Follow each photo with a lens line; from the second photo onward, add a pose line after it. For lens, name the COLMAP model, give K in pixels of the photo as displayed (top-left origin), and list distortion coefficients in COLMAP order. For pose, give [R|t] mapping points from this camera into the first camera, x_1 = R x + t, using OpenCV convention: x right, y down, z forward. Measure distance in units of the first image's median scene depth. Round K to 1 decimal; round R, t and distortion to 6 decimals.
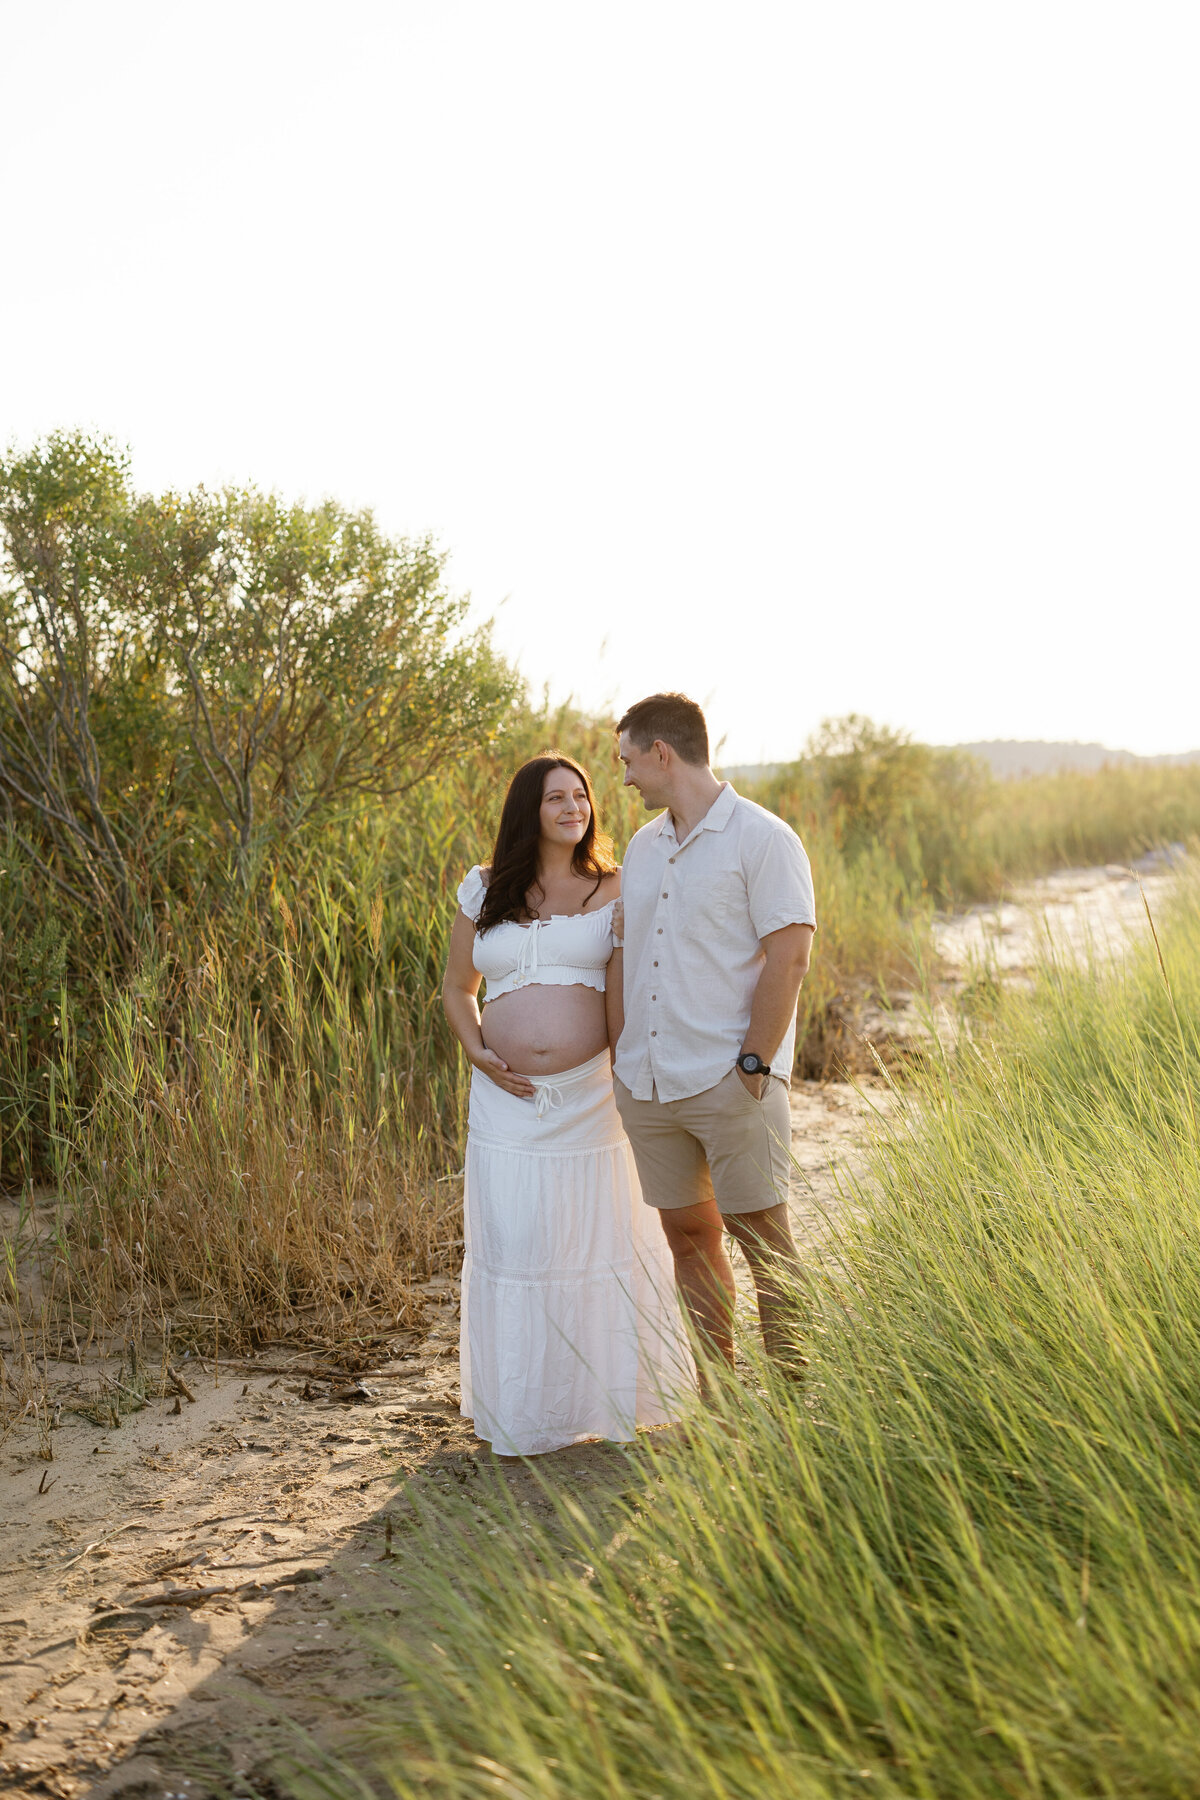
lens RADIAL K [[2585.6, 0, 600.0], [0, 2585.6, 900.0], [0, 0, 1]] dist [0.015935, 0.001718]
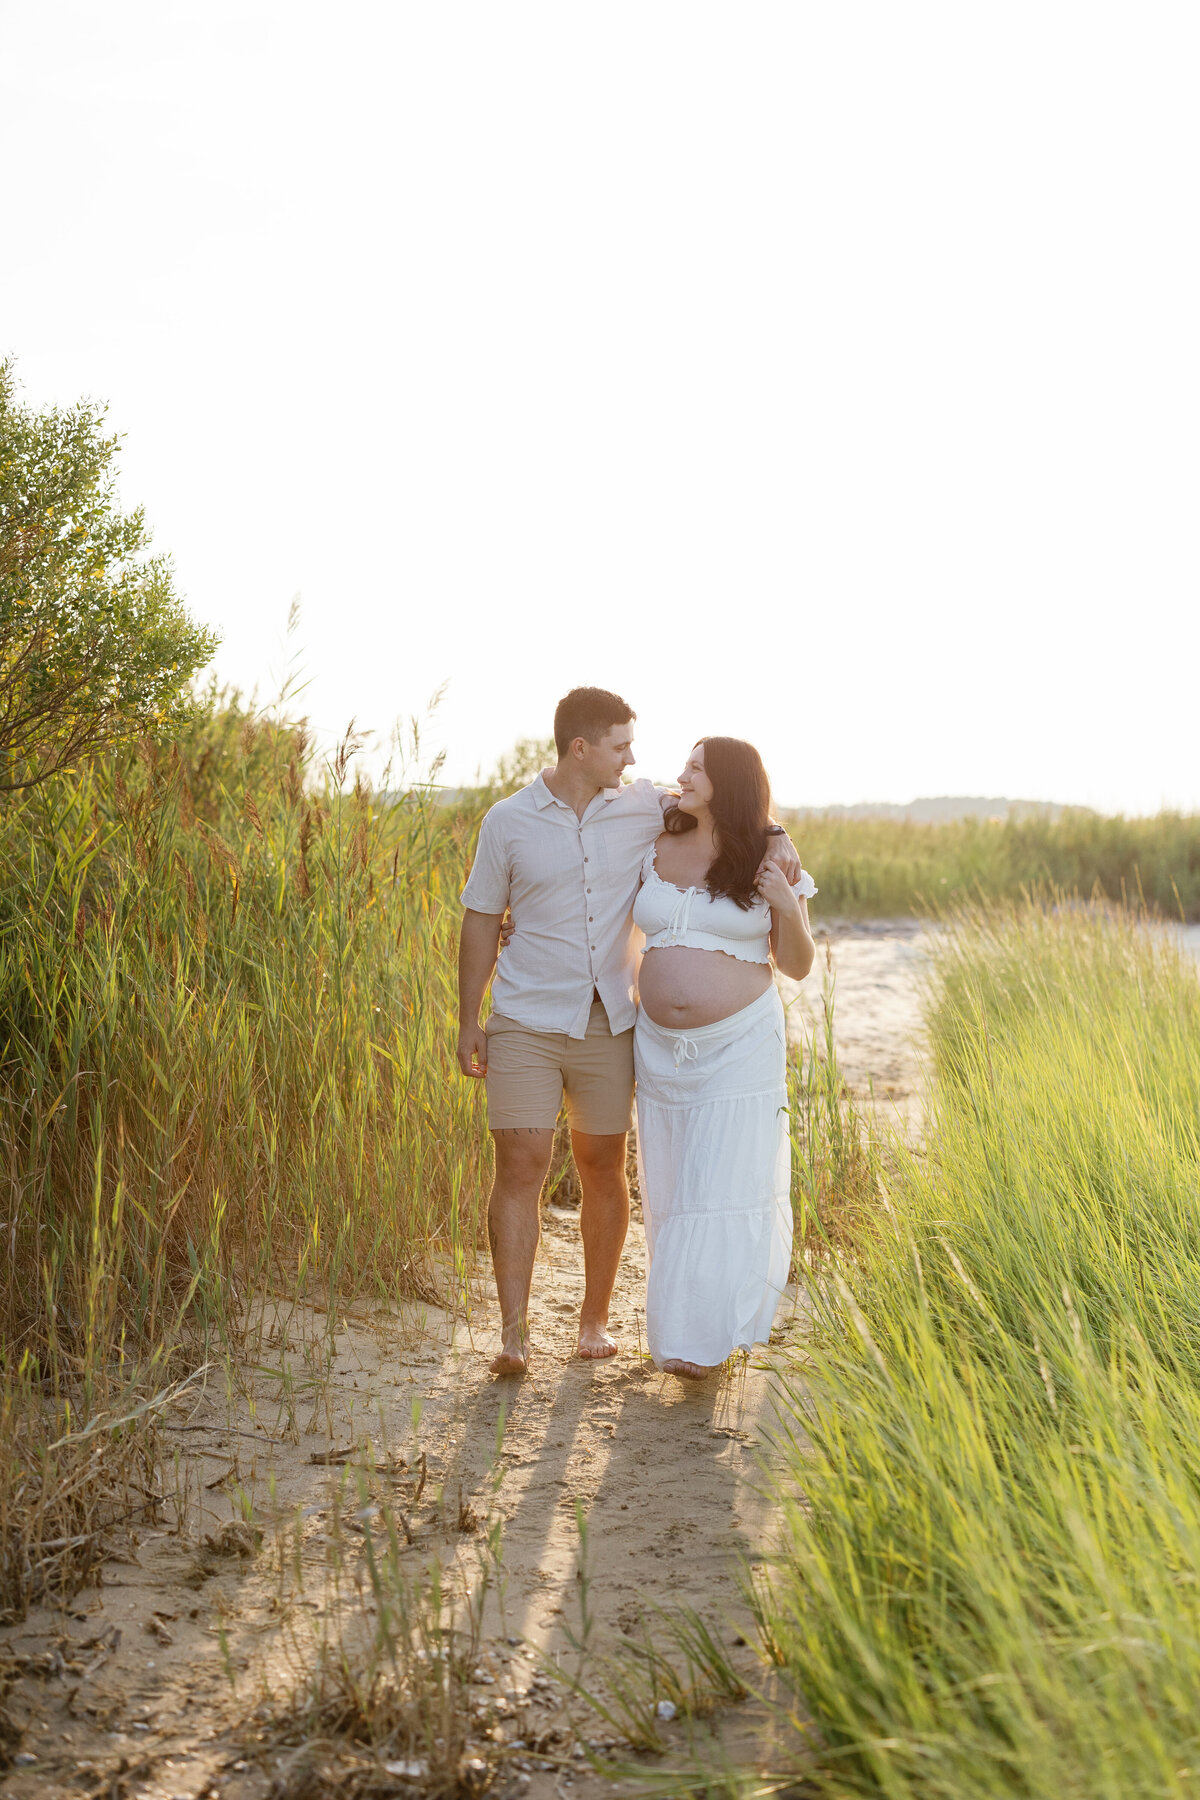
lens RADIAL K [[2644.6, 0, 600.0], [0, 2644.6, 900.0], [0, 0, 1]] dist [0.004067, 0.016096]
pose [[0.988442, 0.058402, 0.139899, -0.031984], [-0.056728, 0.998263, -0.015928, -0.014074], [-0.140586, 0.007807, 0.990038, 0.406156]]
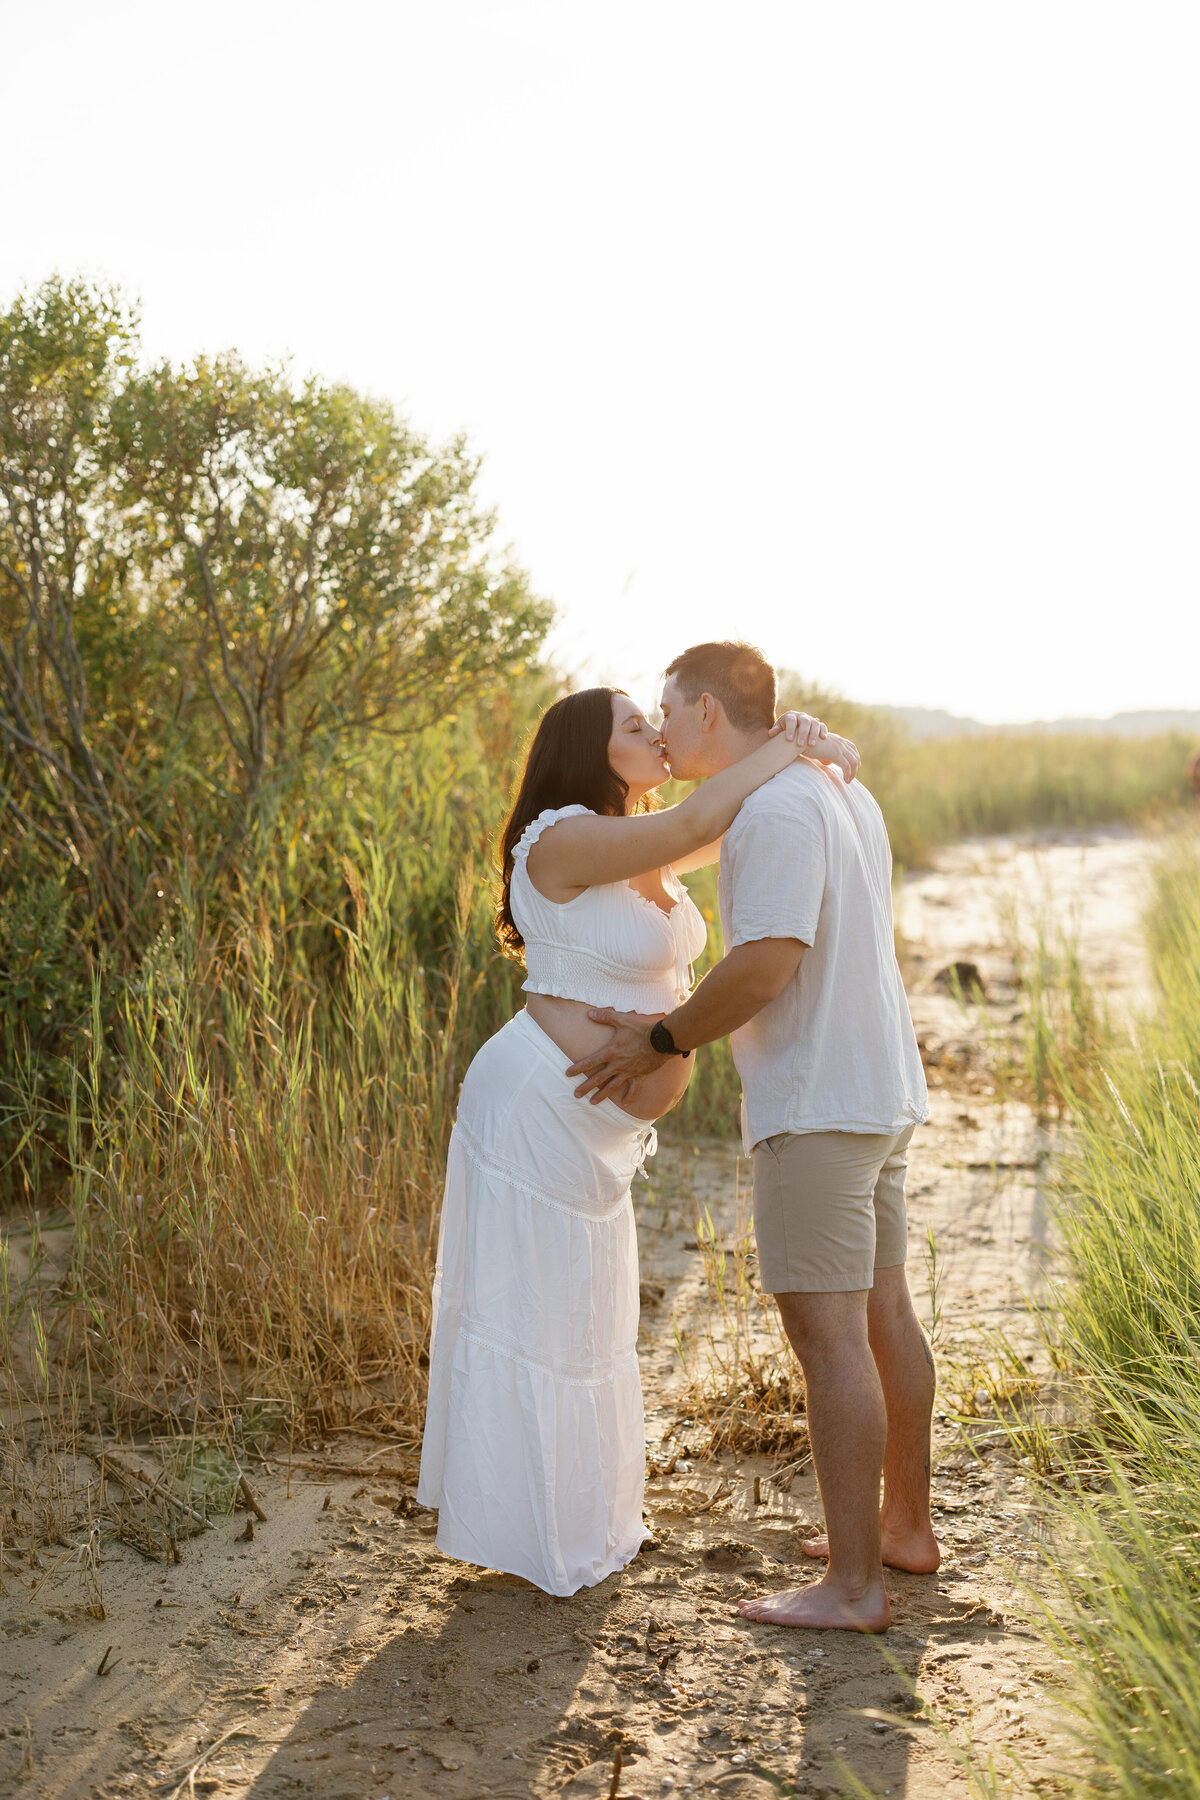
lens RADIAL K [[2585.6, 0, 600.0], [0, 2585.6, 900.0], [0, 0, 1]] dist [0.015935, 0.001718]
pose [[0.997204, 0.038839, 0.063838, -0.099289], [-0.040126, 0.999014, 0.019011, -0.007670], [-0.063037, -0.021520, 0.997779, 0.201232]]
